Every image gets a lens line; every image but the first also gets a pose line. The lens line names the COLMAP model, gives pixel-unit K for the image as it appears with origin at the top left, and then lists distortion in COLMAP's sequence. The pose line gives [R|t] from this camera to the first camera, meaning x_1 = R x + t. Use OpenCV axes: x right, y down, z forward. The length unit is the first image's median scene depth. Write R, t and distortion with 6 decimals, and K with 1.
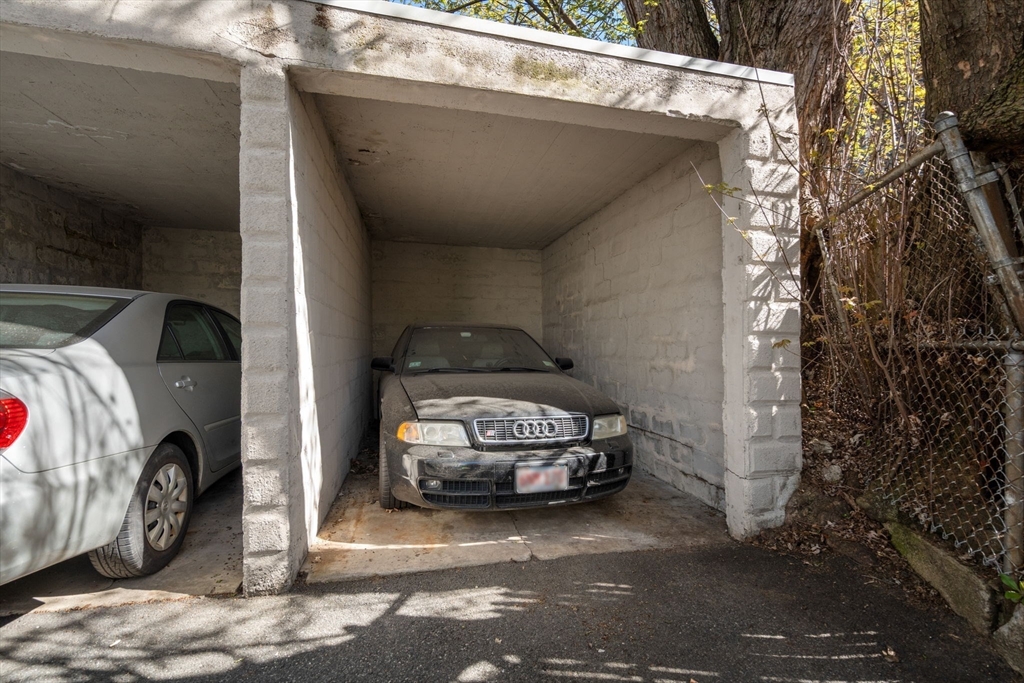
lens RADIAL K [[477.8, 0, 510.9], [0, 477.8, 349.5], [0, 0, 1]] dist [-0.001008, 0.000857]
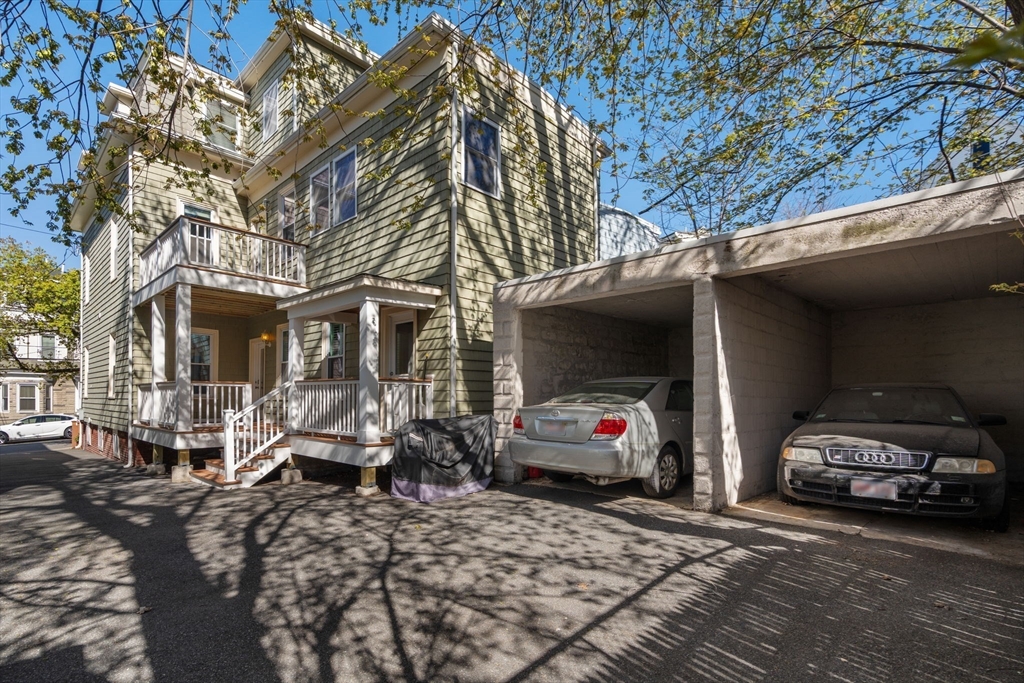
lens RADIAL K [[479.9, 0, 509.1], [0, 479.9, 399.3], [0, 0, 1]] dist [-0.001079, 0.000198]
pose [[0.547600, -0.007331, -0.836708, 0.803707], [-0.006241, 0.999898, -0.012845, 0.009913], [0.836717, 0.012256, 0.547499, -0.921266]]
